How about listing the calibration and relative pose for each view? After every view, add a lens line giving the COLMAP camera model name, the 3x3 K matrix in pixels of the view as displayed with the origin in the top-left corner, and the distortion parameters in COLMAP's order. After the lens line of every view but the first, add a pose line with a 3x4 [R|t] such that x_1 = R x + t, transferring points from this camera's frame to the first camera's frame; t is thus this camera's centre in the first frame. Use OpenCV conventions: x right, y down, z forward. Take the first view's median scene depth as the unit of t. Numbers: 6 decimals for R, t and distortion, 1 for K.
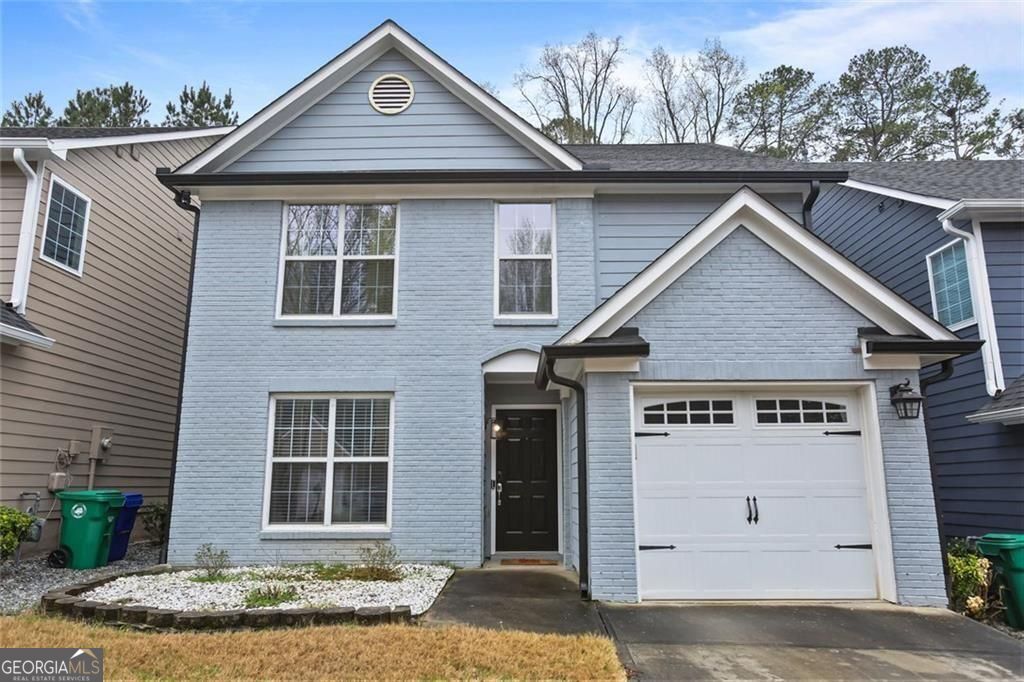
lens RADIAL K [[709.0, 0, 512.0], [0, 709.0, 341.0], [0, 0, 1]] dist [-0.010695, 0.034120]
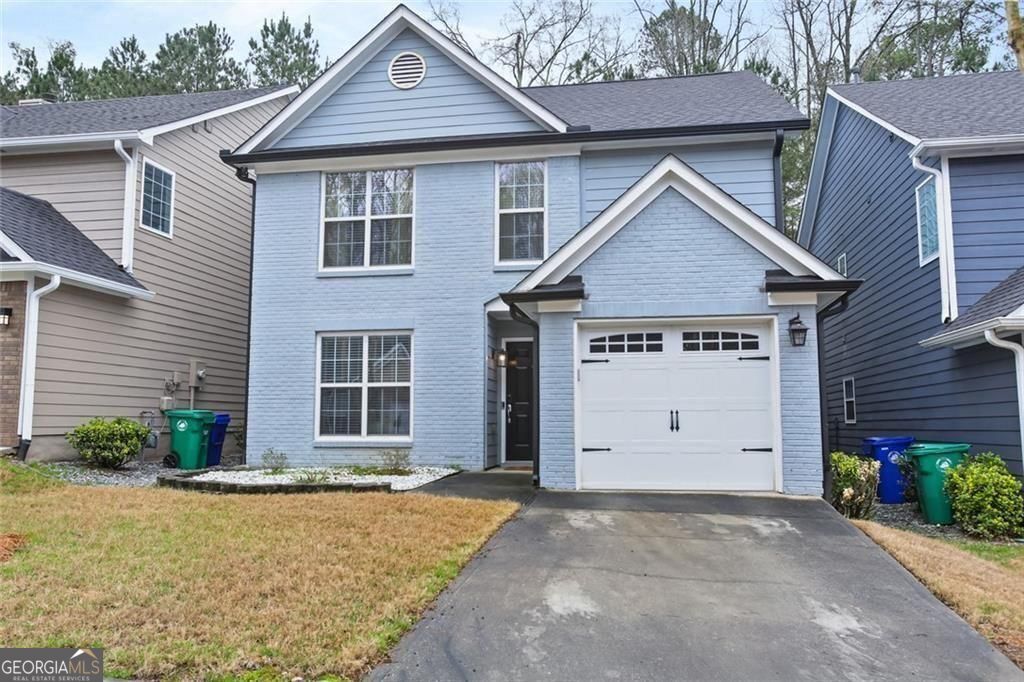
lens RADIAL K [[789.5, 0, 512.0], [0, 789.5, 341.0], [0, 0, 1]] dist [0.005361, 0.013691]
pose [[0.986350, -0.015048, -0.163974, 0.219892], [0.031010, 0.994973, 0.095225, -0.031347], [0.161717, -0.099010, 0.981858, -0.298632]]
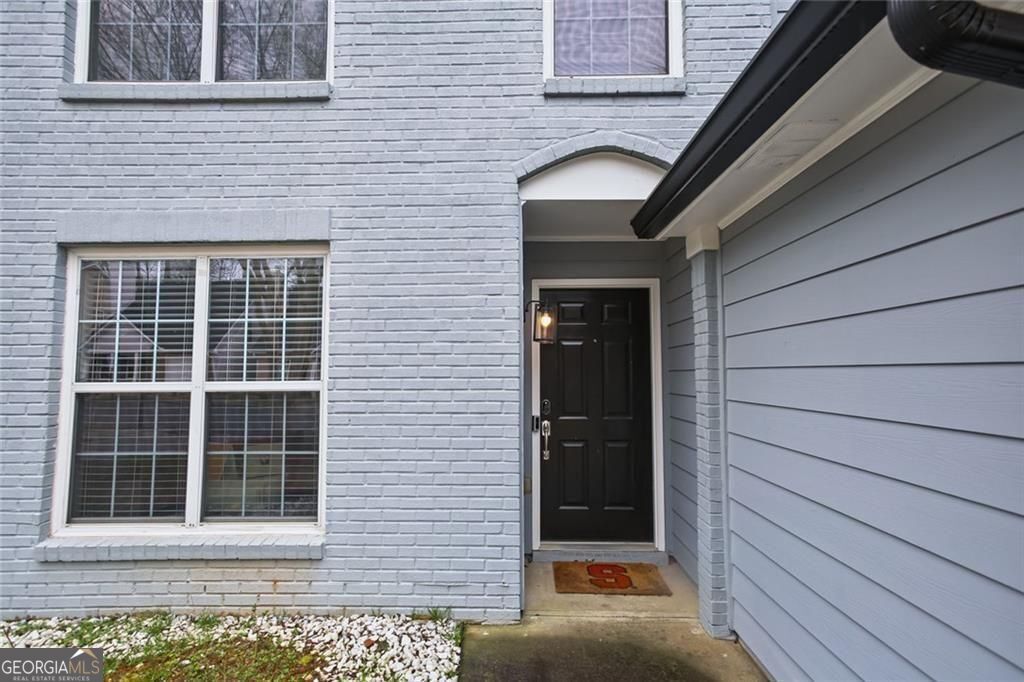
lens RADIAL K [[504.1, 0, 507.8], [0, 504.1, 335.8], [0, 0, 1]] dist [-0.000594, 0.018319]
pose [[0.999755, -0.001295, -0.022074, -0.042247], [0.004231, 0.991047, 0.133447, 0.088264], [0.021704, -0.133508, 0.990810, 0.663867]]
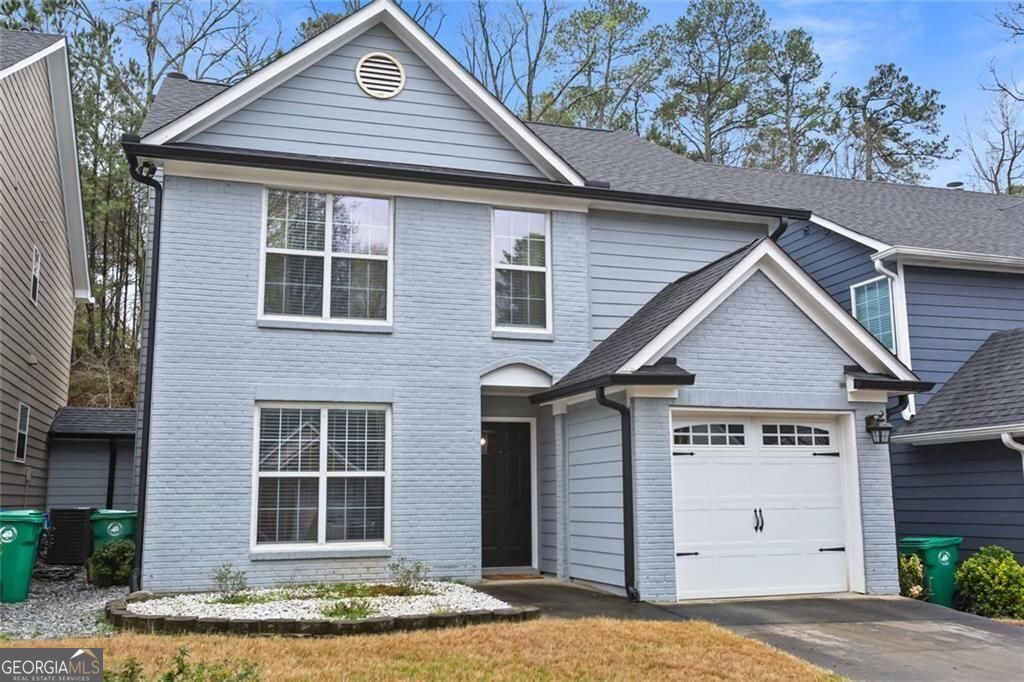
lens RADIAL K [[952.1, 0, 516.4], [0, 952.1, 344.7], [0, 0, 1]] dist [0.009590, 0.011561]
pose [[0.947832, 0.044964, 0.315584, -0.411407], [-0.057439, 0.997888, 0.030336, -0.054443], [-0.313553, -0.046881, 0.948413, -0.256689]]
